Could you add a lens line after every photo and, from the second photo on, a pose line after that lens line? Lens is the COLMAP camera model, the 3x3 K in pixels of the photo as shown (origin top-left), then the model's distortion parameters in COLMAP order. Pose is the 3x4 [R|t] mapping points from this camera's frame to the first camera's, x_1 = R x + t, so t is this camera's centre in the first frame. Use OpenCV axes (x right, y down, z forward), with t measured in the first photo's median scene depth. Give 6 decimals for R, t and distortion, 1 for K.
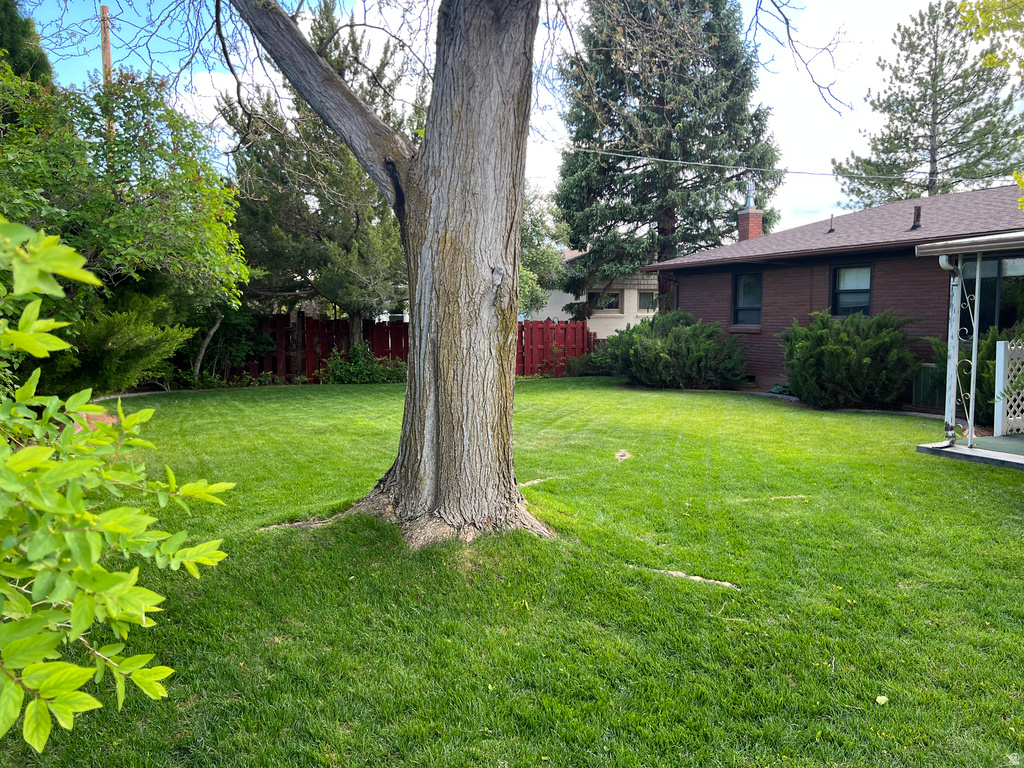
lens RADIAL K [[769.0, 0, 514.5], [0, 769.0, 387.2], [0, 0, 1]] dist [0.100051, -0.122527]
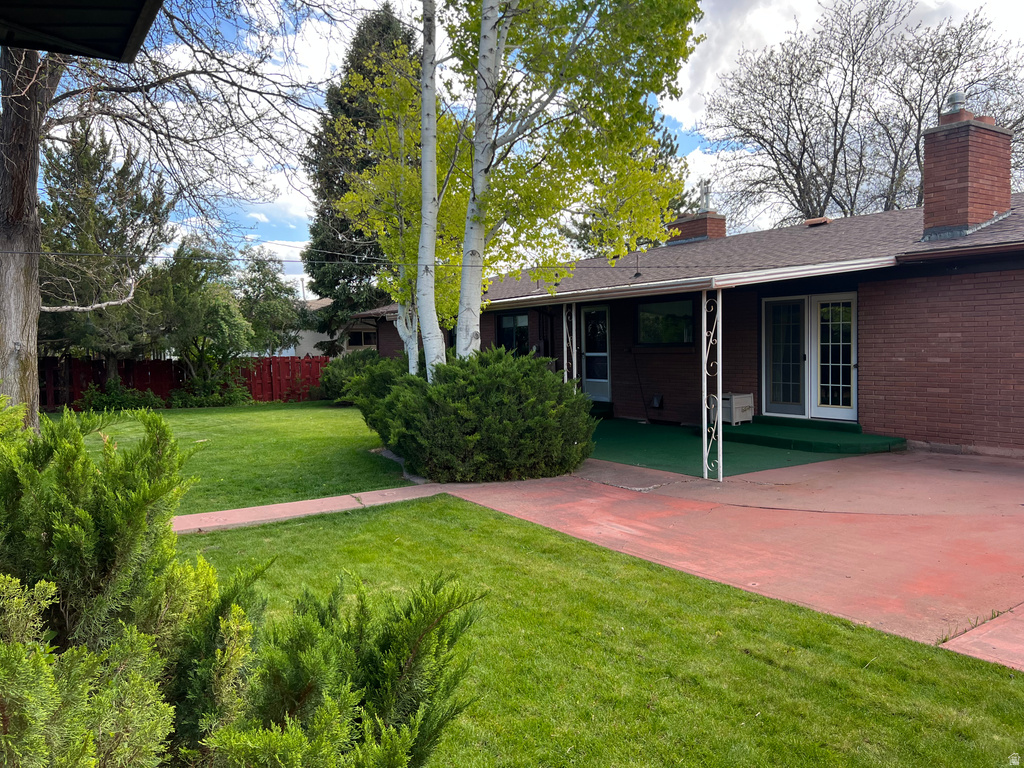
lens RADIAL K [[769.0, 0, 514.5], [0, 769.0, 387.2], [0, 0, 1]] dist [0.100051, -0.122527]
pose [[0.989388, -0.029605, 0.142252, 0.272611], [0.035077, 0.998732, -0.036120, 0.027381], [-0.141002, 0.040726, 0.989171, -0.368424]]
